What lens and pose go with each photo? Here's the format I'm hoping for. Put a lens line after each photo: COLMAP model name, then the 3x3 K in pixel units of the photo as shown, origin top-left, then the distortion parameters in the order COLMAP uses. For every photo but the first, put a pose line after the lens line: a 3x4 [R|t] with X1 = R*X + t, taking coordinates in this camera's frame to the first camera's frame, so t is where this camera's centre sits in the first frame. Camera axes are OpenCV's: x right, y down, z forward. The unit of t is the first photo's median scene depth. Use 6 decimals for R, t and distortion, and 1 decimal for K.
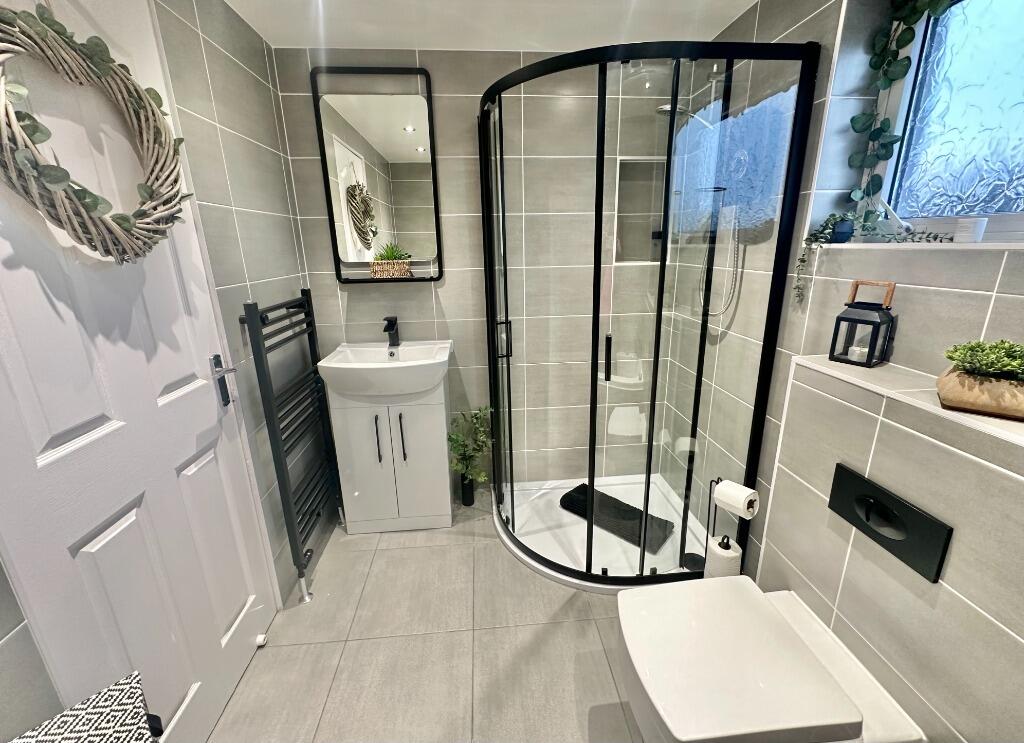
lens RADIAL K [[425.2, 0, 512.0], [0, 425.2, 371.5], [0, 0, 1]] dist [0.000323, 0.000157]
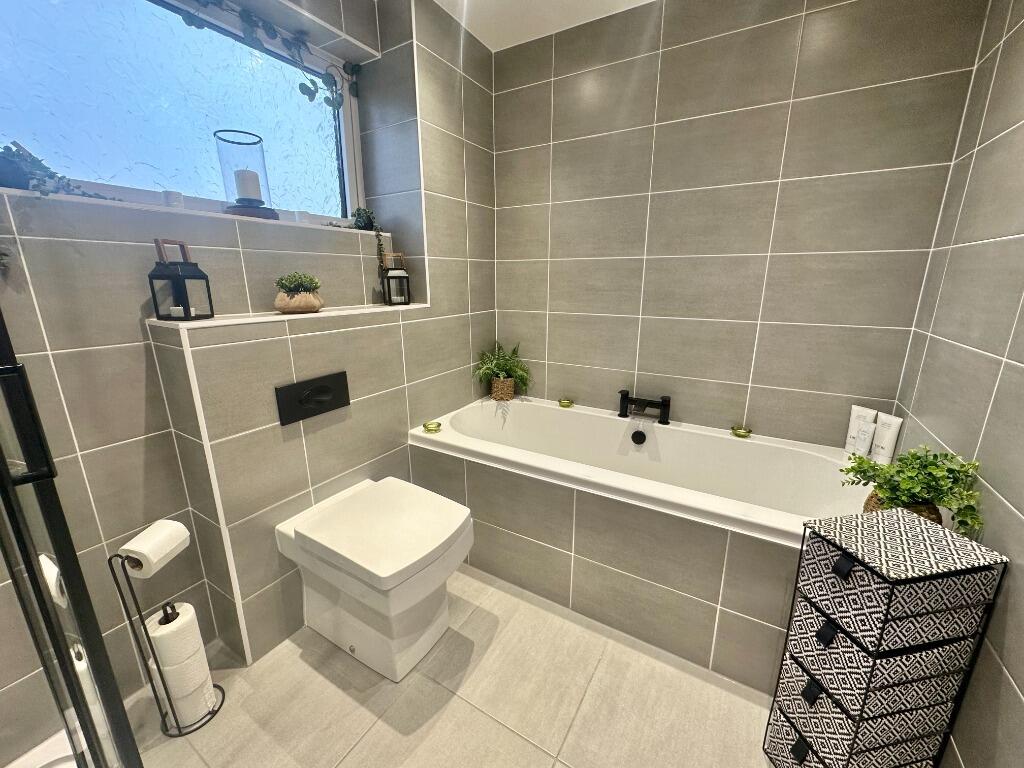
lens RADIAL K [[415.2, 0, 510.2], [0, 415.2, 381.5], [0, 0, 1]] dist [0.000868, 0.000053]
pose [[-0.814505, -0.120768, 0.567447, -0.365406], [0.183735, 0.874050, 0.449753, -0.169824], [-0.550293, 0.470586, -0.689729, 1.102249]]
